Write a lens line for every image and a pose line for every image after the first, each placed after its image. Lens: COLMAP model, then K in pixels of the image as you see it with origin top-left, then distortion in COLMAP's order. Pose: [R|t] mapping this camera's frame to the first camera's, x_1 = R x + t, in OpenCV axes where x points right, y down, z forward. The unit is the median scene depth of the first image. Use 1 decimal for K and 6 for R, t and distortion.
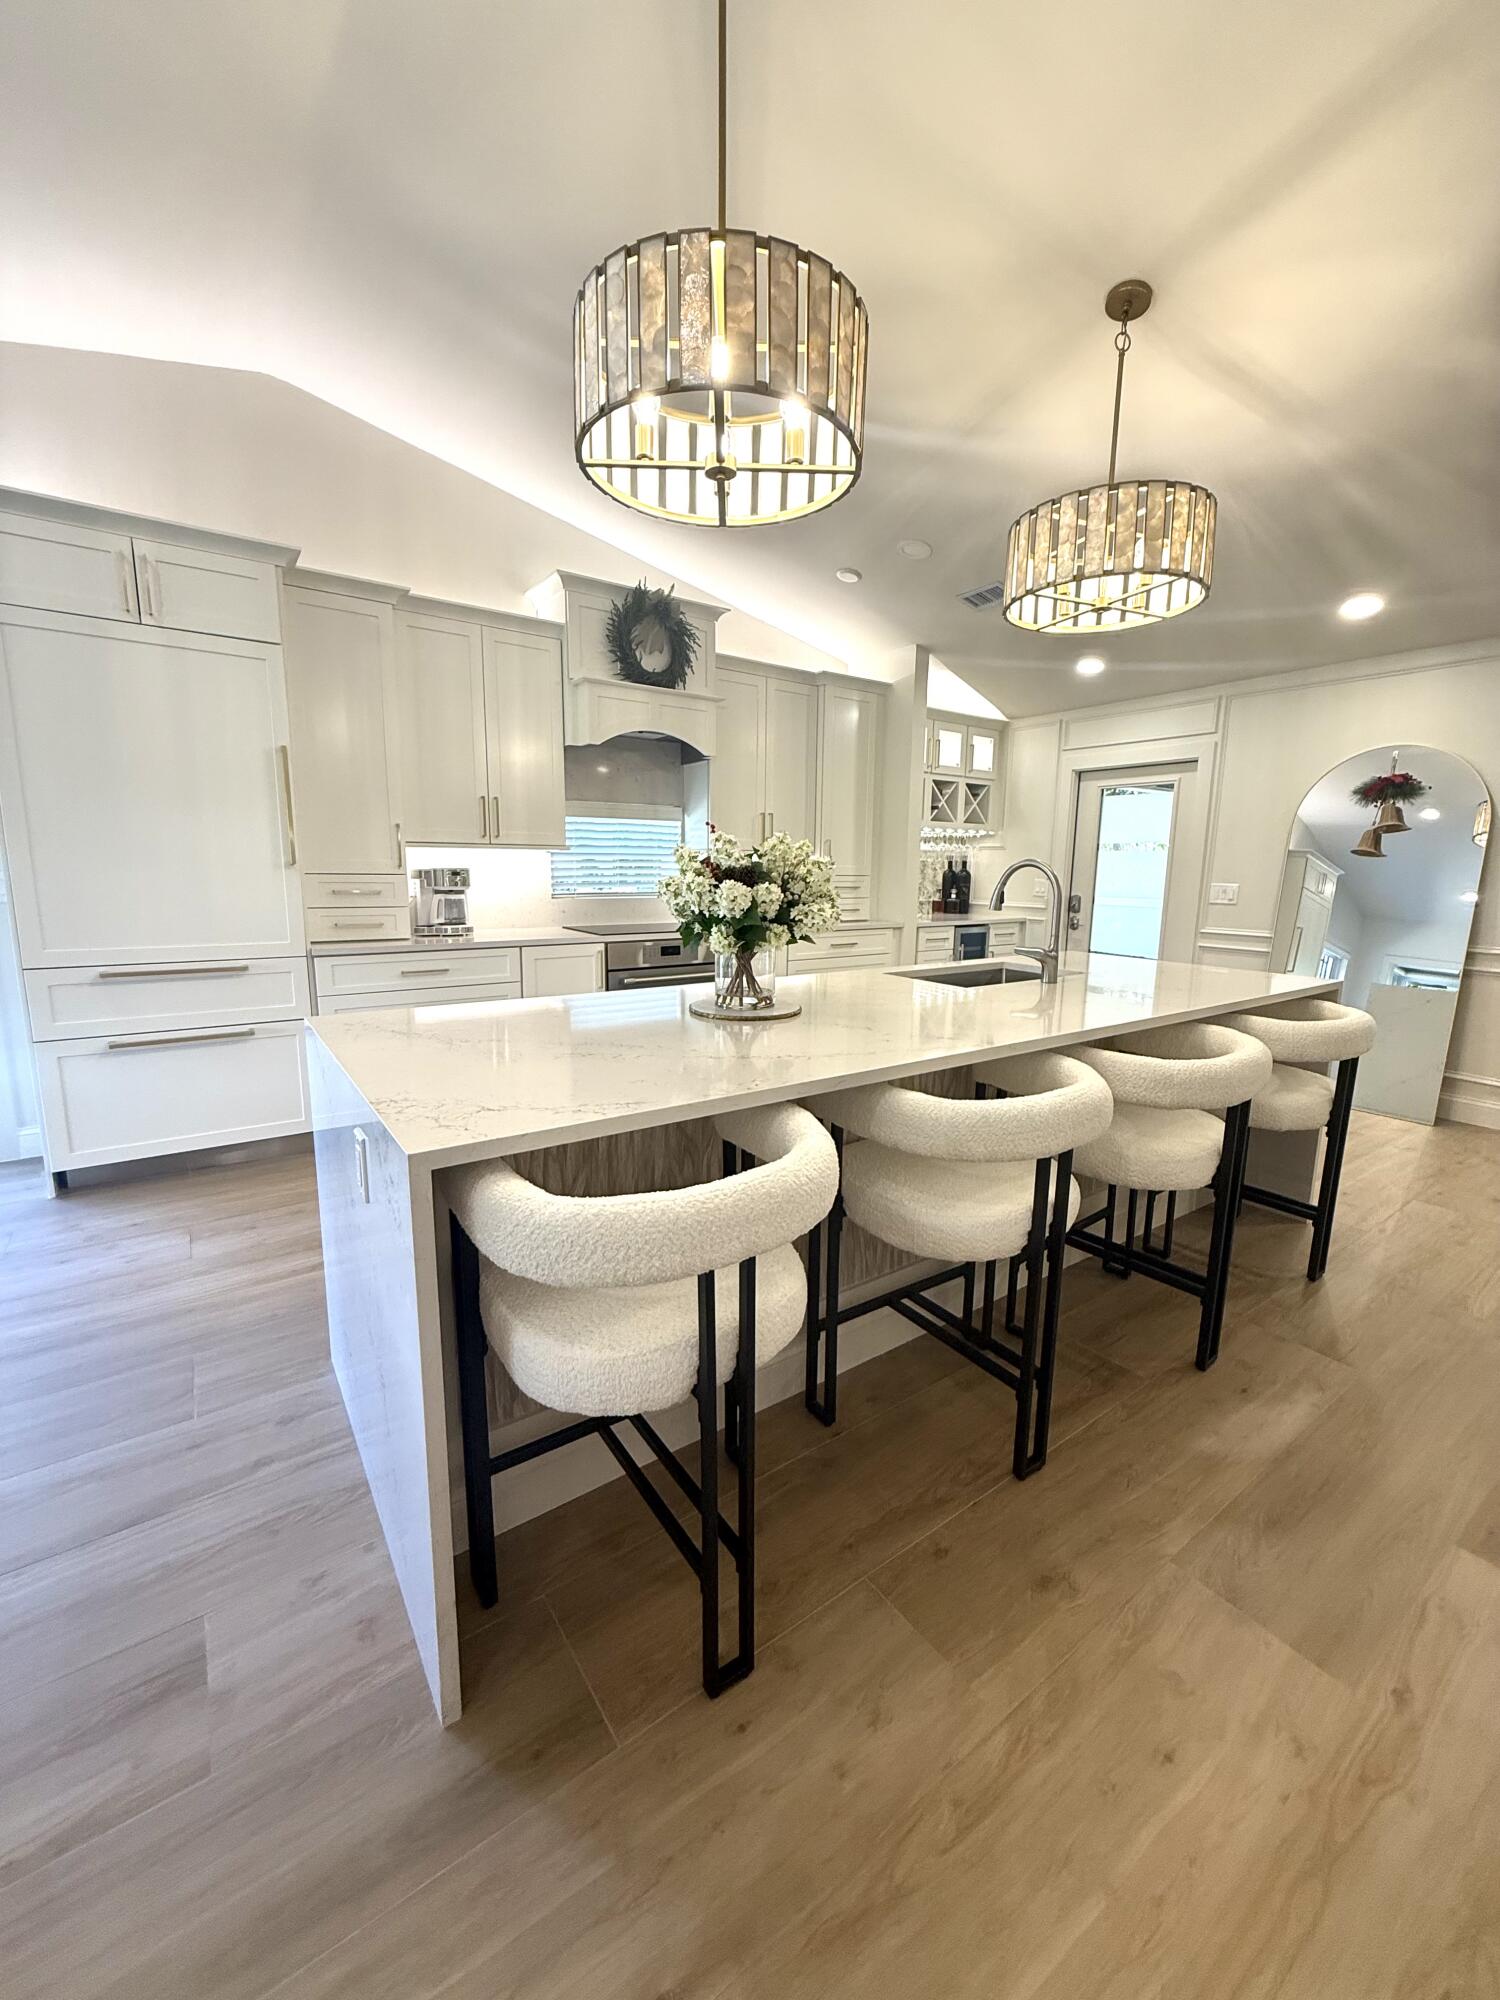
lens RADIAL K [[797.6, 0, 753.6], [0, 797.6, 999.6], [0, 0, 1]] dist [-0.000814, -0.000055]
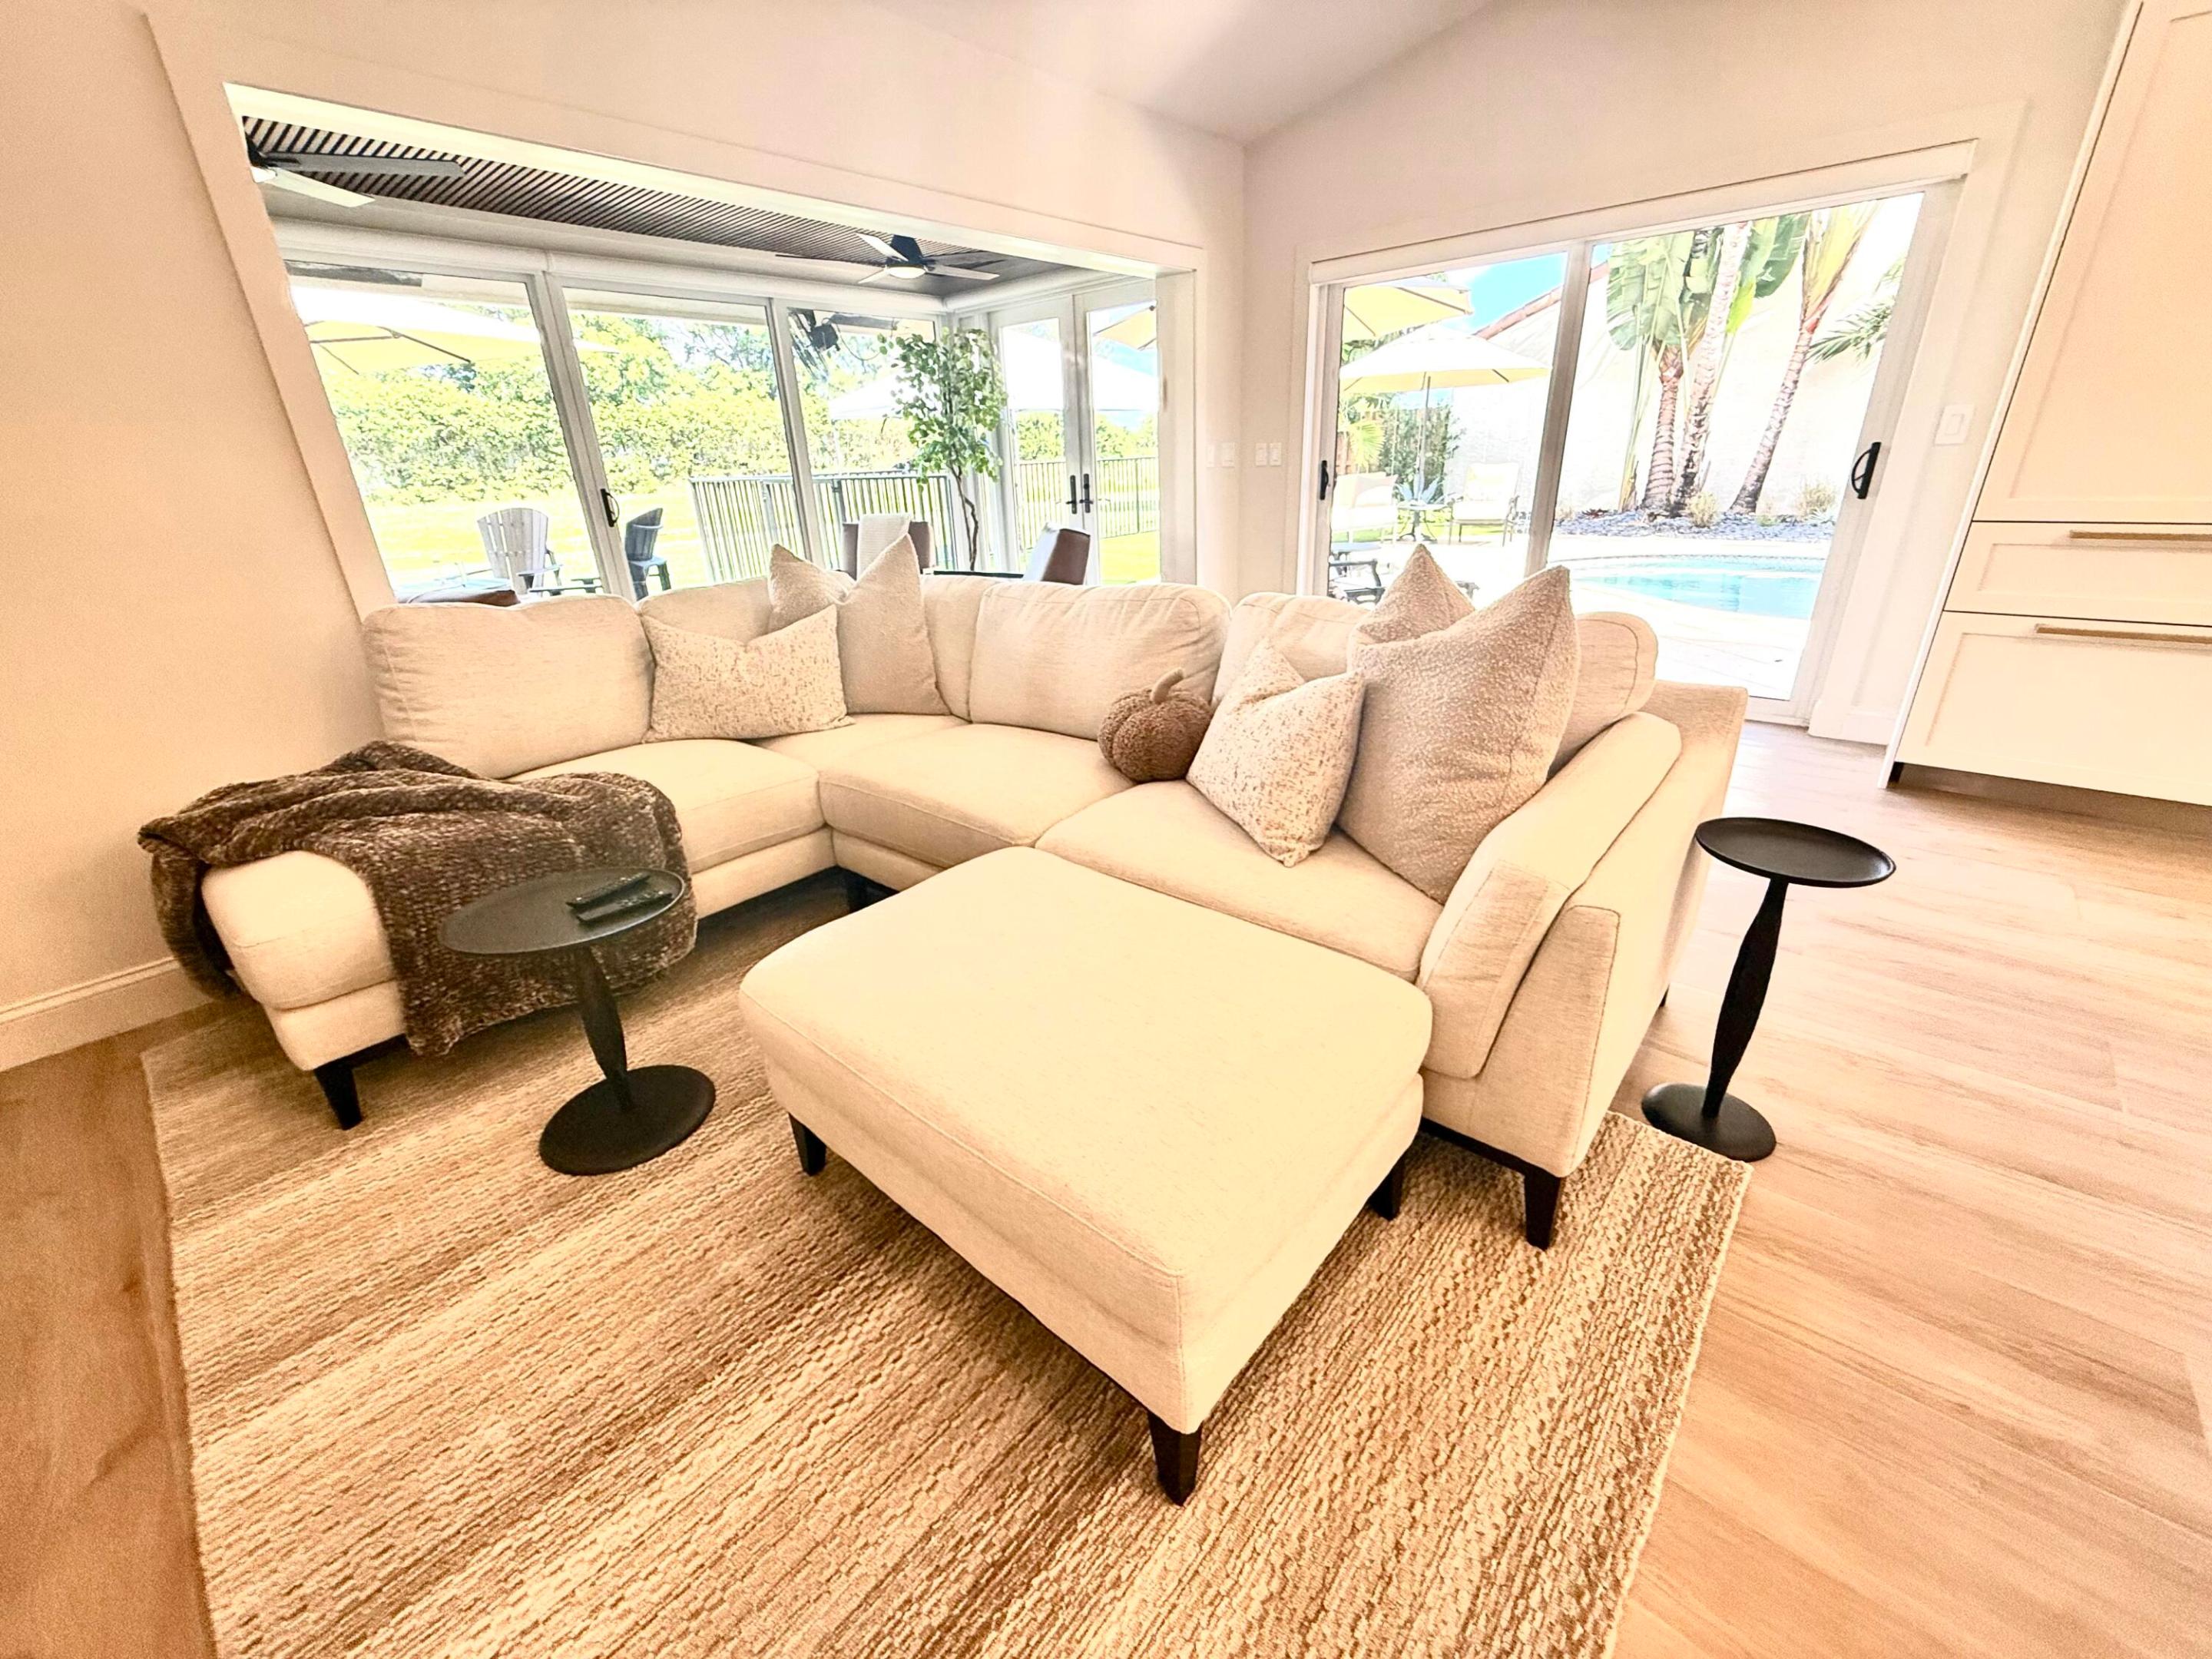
lens RADIAL K [[882.4, 0, 1106.1], [0, 882.4, 827.6], [0, 0, 1]] dist [0.000214, -0.000315]
pose [[0.231216, 0.356901, -0.905075, -0.113752], [-0.123785, 0.933515, 0.336493, 0.045441], [0.964996, 0.034232, 0.260022, -0.085076]]
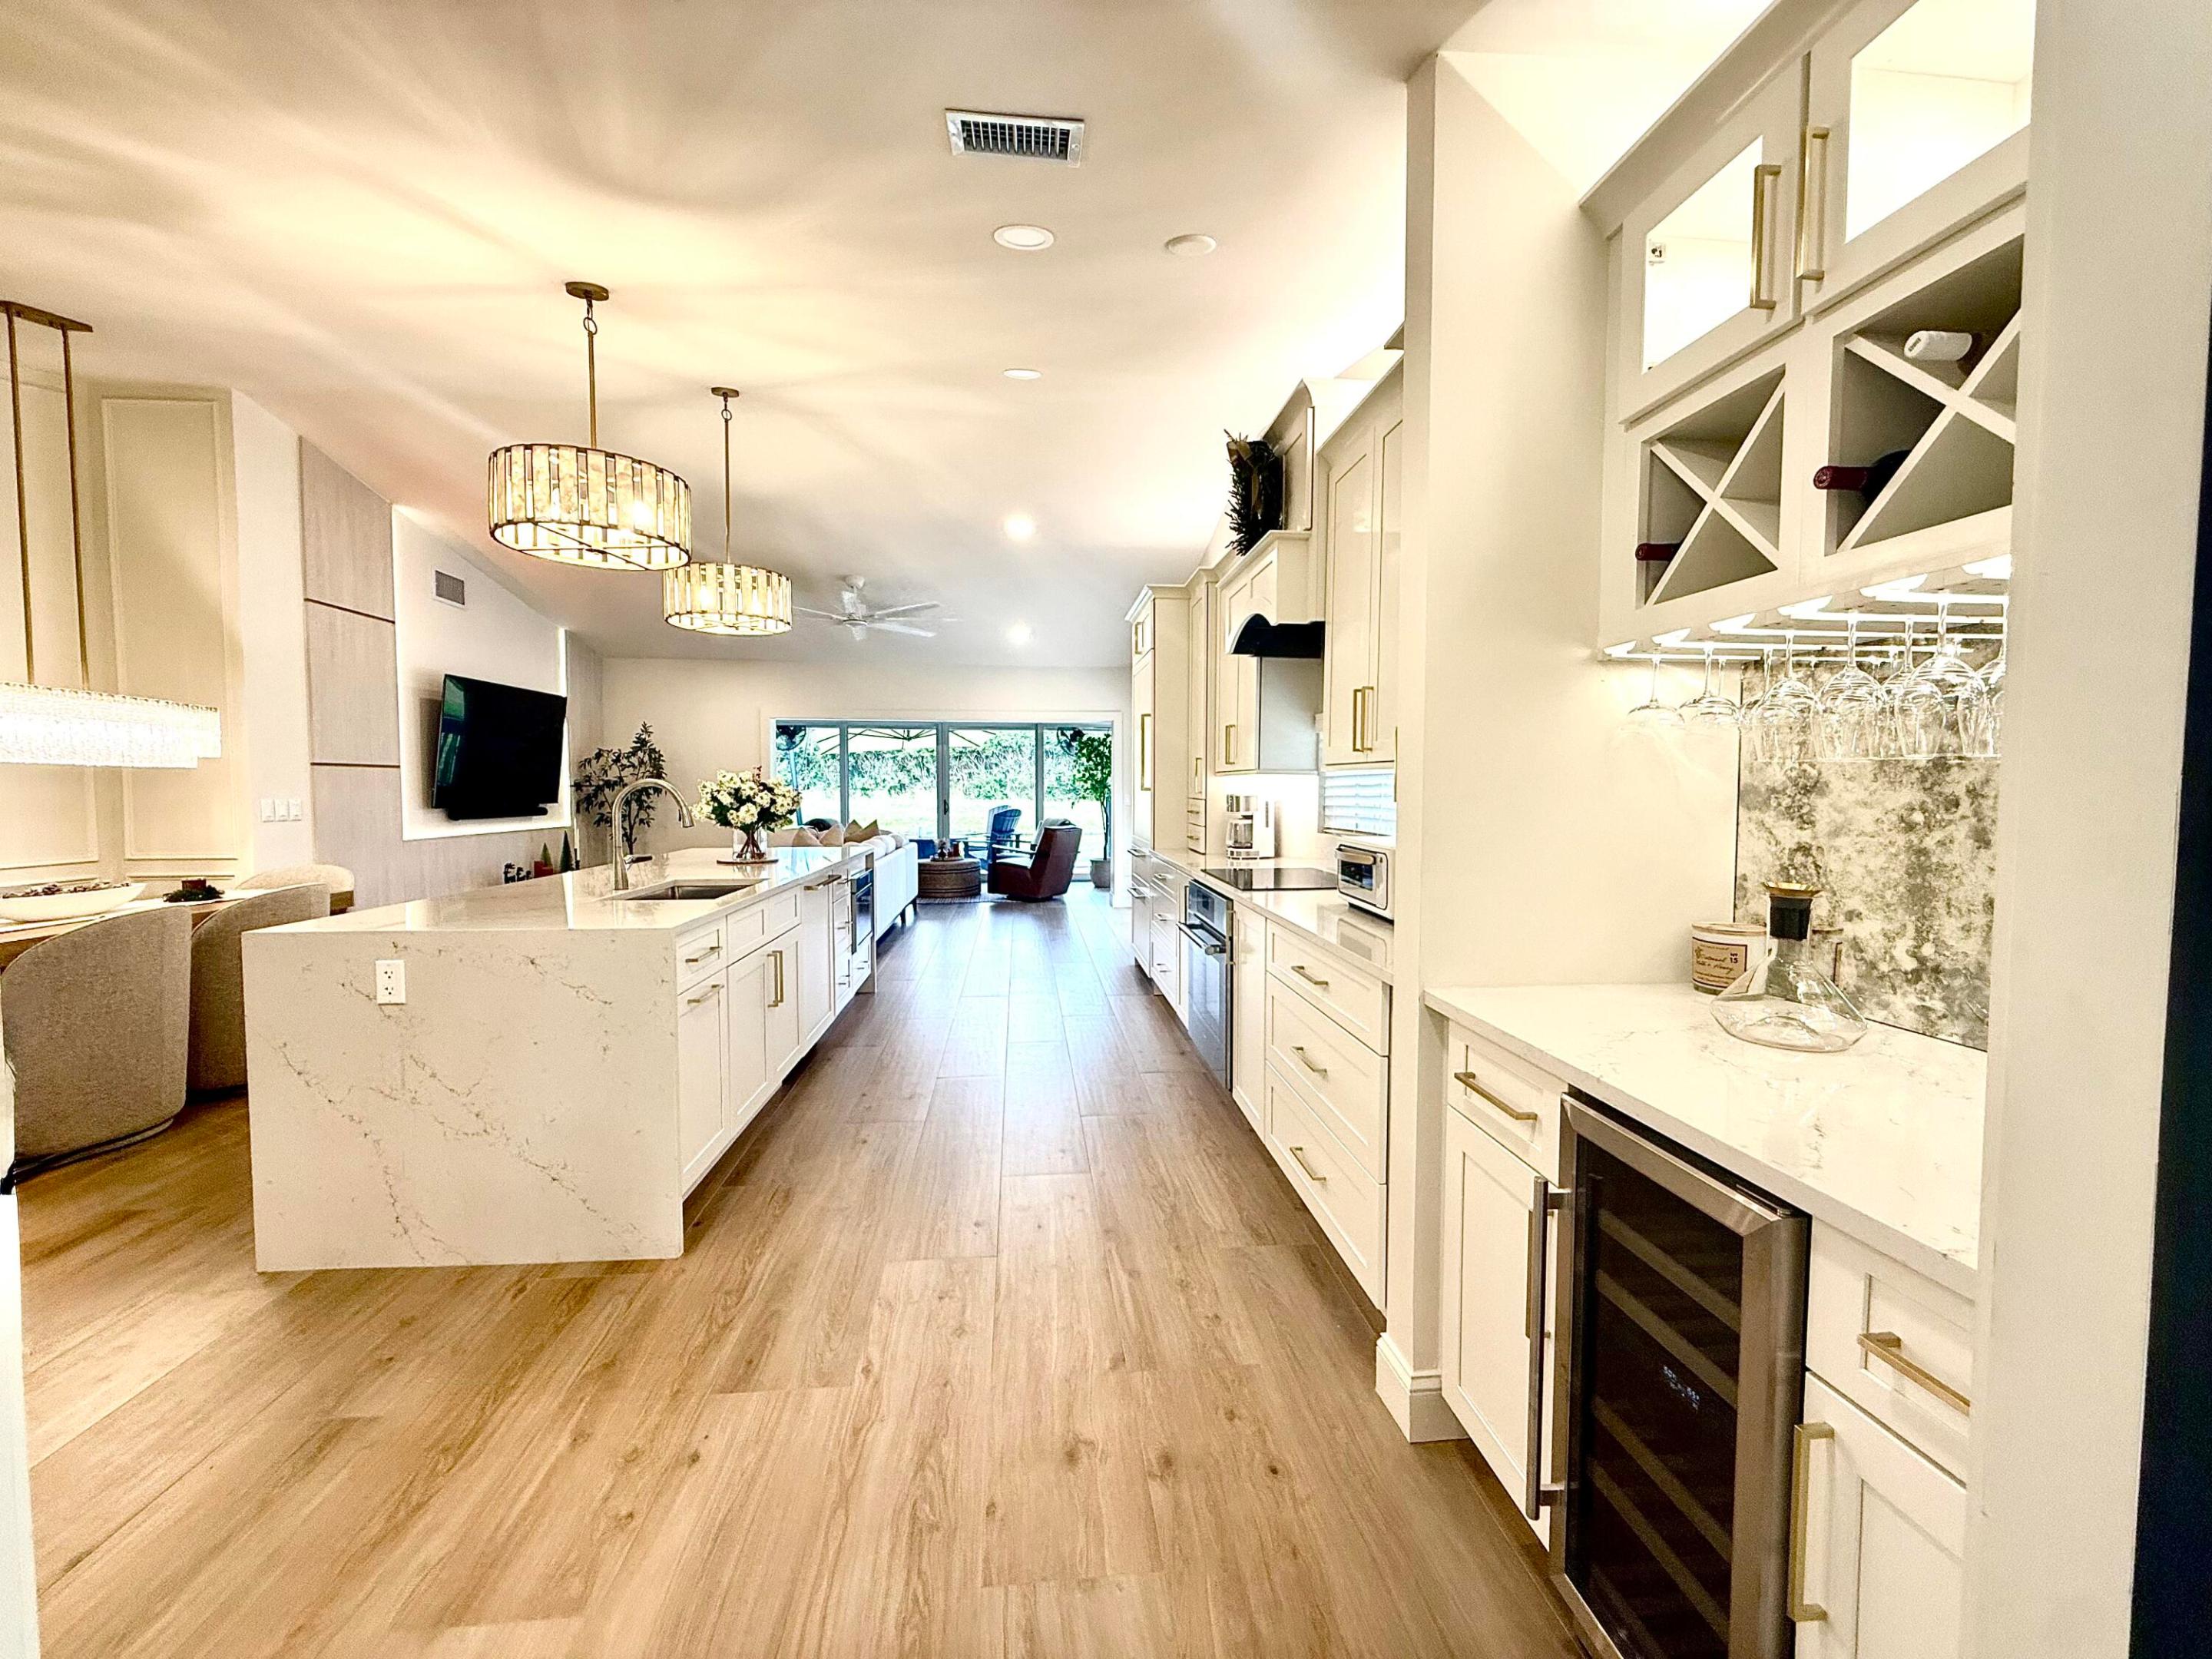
lens RADIAL K [[882.4, 0, 1106.1], [0, 882.4, 827.6], [0, 0, 1]] dist [0.000214, -0.000315]
pose [[-0.502301, 0.026788, -0.864278, 0.699616], [-0.154526, 0.980649, 0.120203, -0.228286], [0.850773, 0.193931, -0.488442, 1.386723]]
